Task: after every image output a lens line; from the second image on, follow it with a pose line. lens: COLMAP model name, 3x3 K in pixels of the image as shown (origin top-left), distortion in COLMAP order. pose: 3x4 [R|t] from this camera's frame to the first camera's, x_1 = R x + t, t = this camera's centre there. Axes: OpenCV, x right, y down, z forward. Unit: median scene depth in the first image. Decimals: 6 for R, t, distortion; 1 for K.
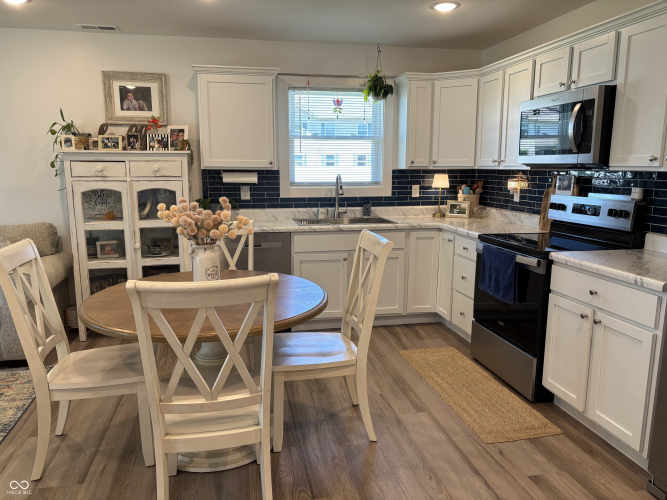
lens RADIAL K [[503.9, 0, 336.4], [0, 503.9, 255.3], [0, 0, 1]] dist [0.059135, -0.073030]
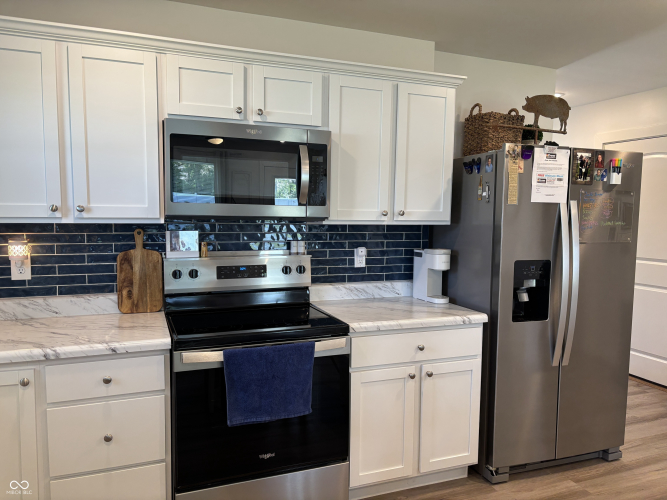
lens RADIAL K [[503.9, 0, 336.4], [0, 503.9, 255.3], [0, 0, 1]] dist [0.059135, -0.073030]
pose [[-0.163206, -0.093250, 0.982175, -0.245673], [0.158807, 0.980059, 0.119438, -0.145586], [-0.973727, 0.175470, -0.145143, 0.751796]]
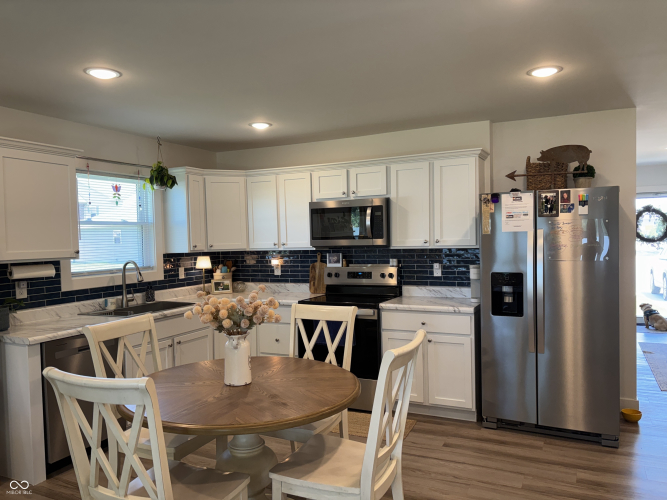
lens RADIAL K [[503.9, 0, 336.4], [0, 503.9, 255.3], [0, 0, 1]] dist [0.059135, -0.073030]
pose [[0.613736, -0.044440, 0.788260, -0.548428], [0.162265, 0.984200, -0.070852, -0.042056], [-0.772657, 0.171391, 0.611250, 0.113760]]
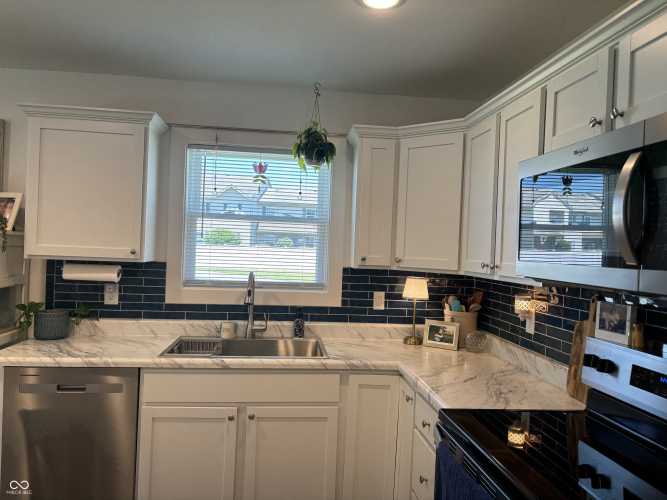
lens RADIAL K [[502.7, 0, 333.5], [0, 502.7, 250.0], [0, 0, 1]] dist [0.052082, -0.076241]
pose [[0.994487, 0.037778, -0.097820, 0.183942], [-0.054067, 0.984021, -0.169643, -0.090114], [0.089848, 0.173997, 0.980639, 0.392708]]
